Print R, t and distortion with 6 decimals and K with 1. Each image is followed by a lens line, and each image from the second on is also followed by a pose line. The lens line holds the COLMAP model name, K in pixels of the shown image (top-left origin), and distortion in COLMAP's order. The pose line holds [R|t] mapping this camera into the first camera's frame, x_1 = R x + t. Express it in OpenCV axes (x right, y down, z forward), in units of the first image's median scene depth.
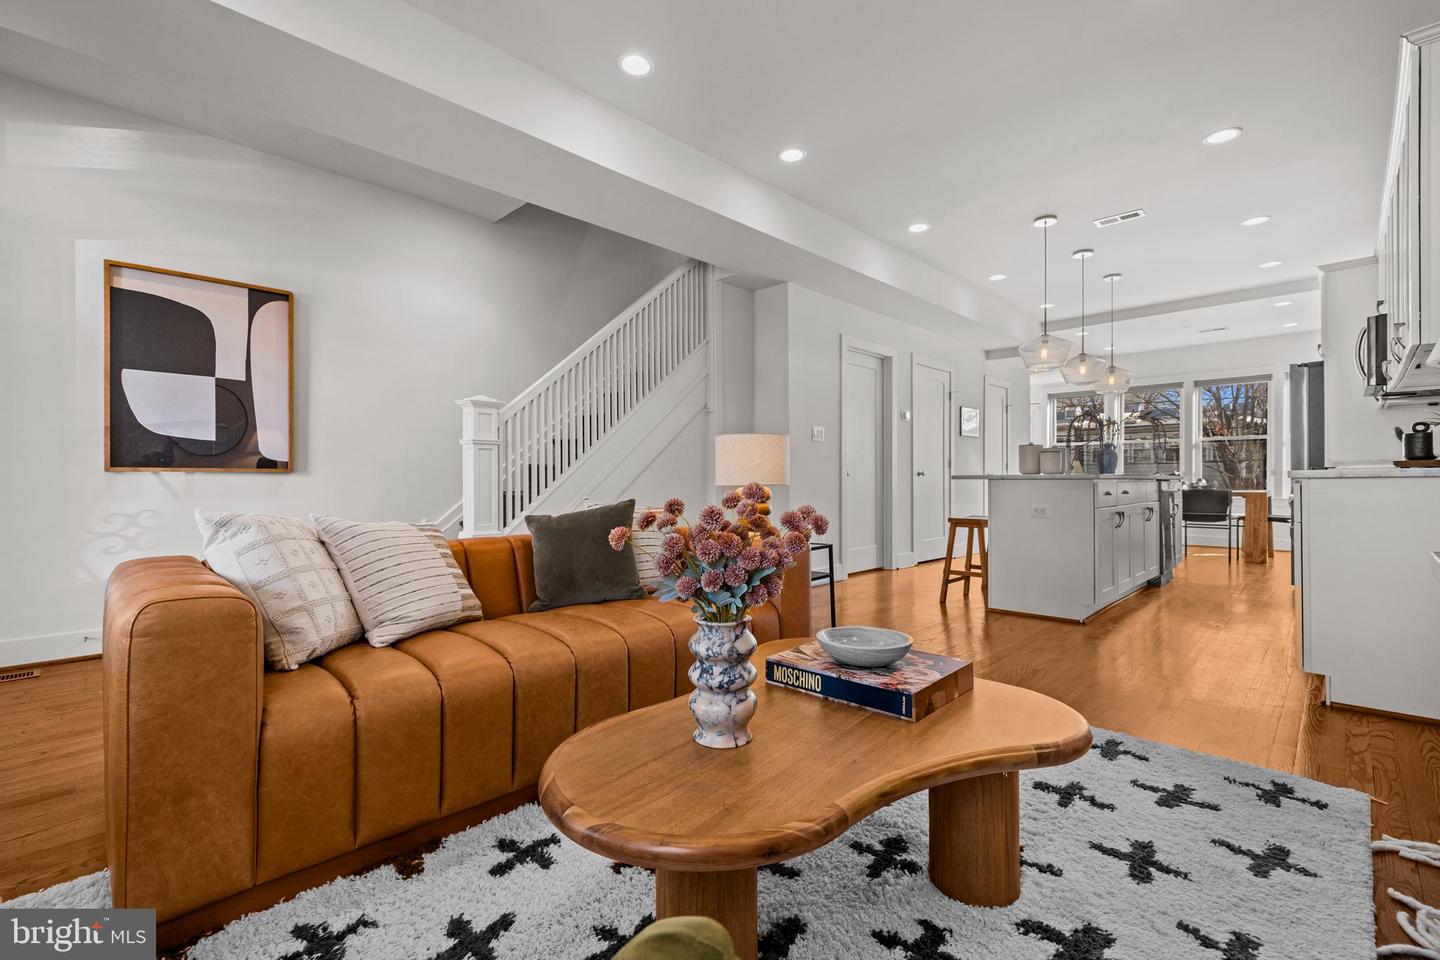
lens RADIAL K [[635.7, 0, 718.7], [0, 635.7, 496.4], [0, 0, 1]] dist [0.000211, -0.000035]
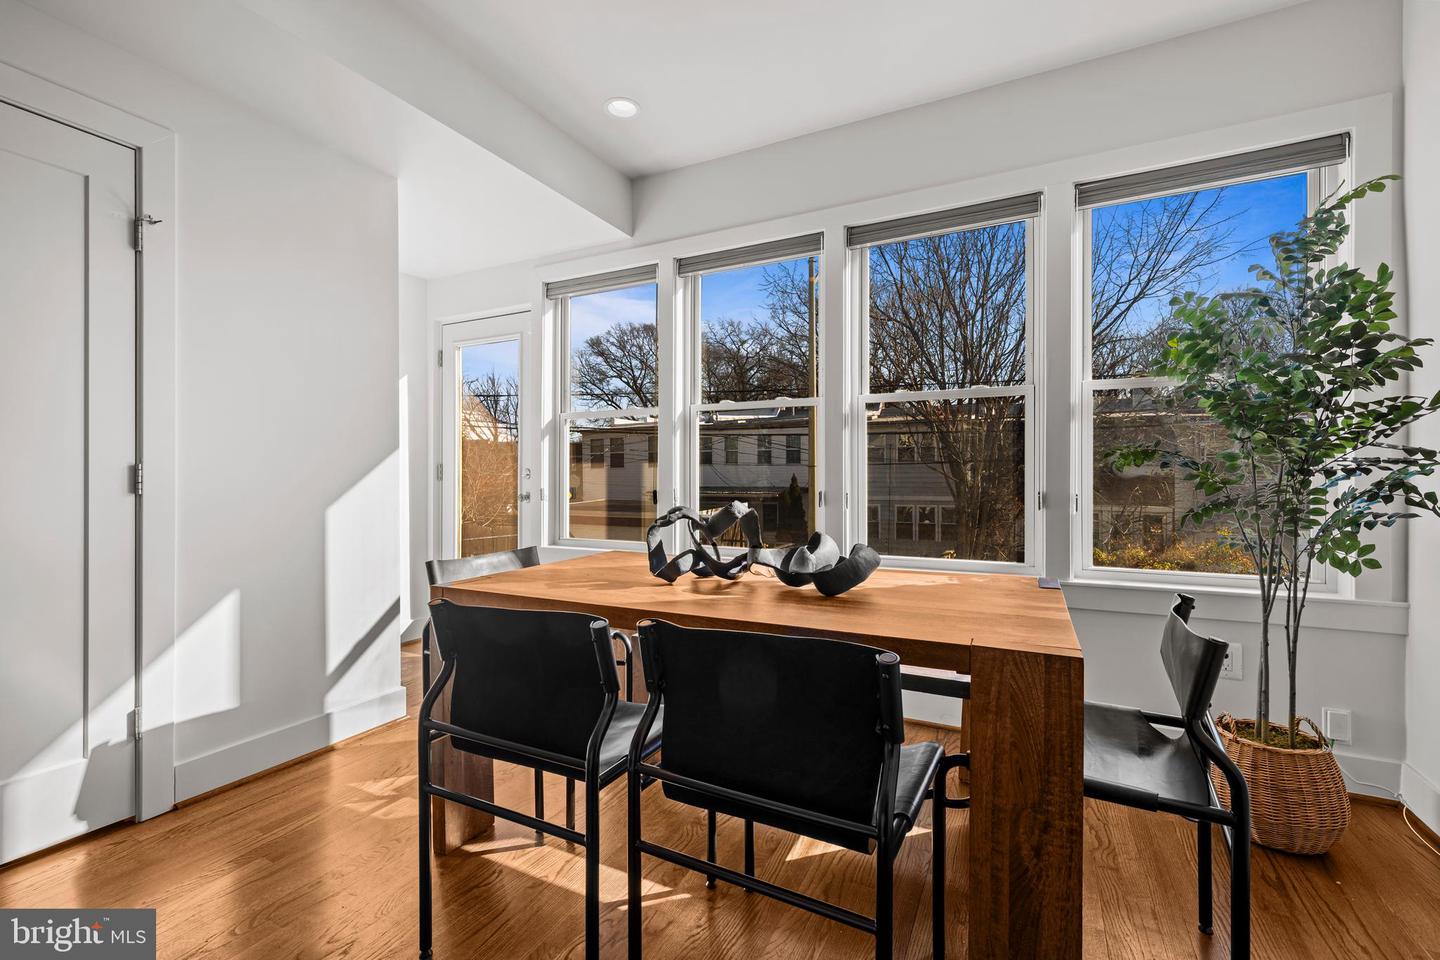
lens RADIAL K [[635.7, 0, 718.7], [0, 635.7, 496.4], [0, 0, 1]] dist [0.000211, -0.000035]
pose [[0.950725, -0.005528, 0.309987, 0.575257], [0.003646, 0.999971, 0.006652, -0.039253], [-0.310015, -0.005194, 0.950717, 0.695690]]
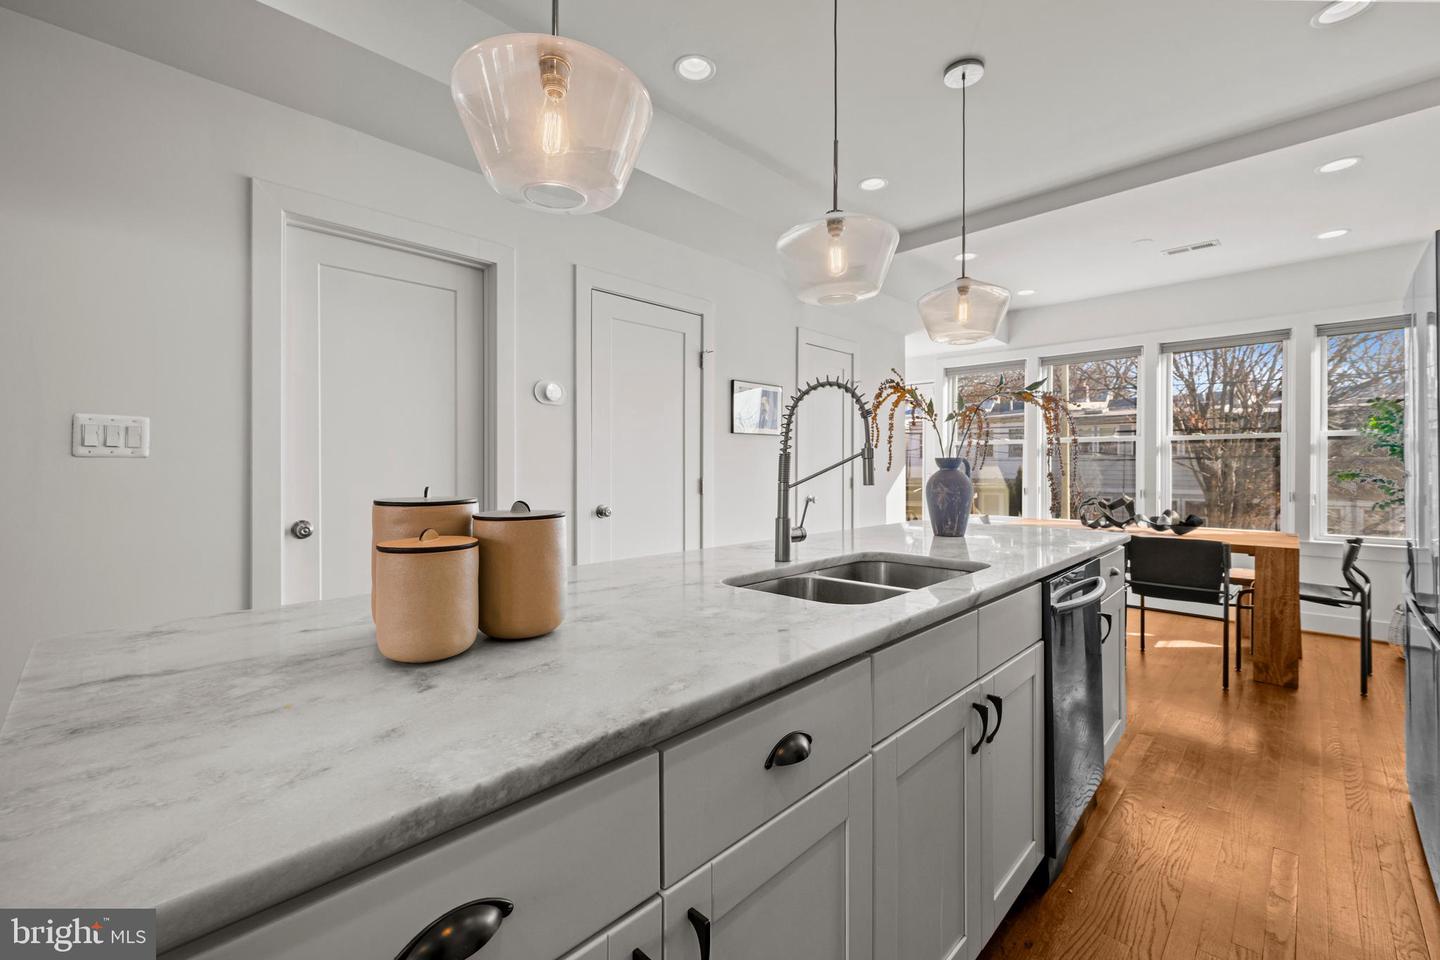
lens RADIAL K [[600.0, 0, 720.0], [0, 600.0, 480.0], [0, 0, 1]] dist [-0.000762, -0.000320]
pose [[0.999987, 0.004023, 0.002990, 0.320284], [-0.004019, 0.999991, -0.001515, -0.046690], [-0.002996, 0.001503, 0.999994, 0.420112]]
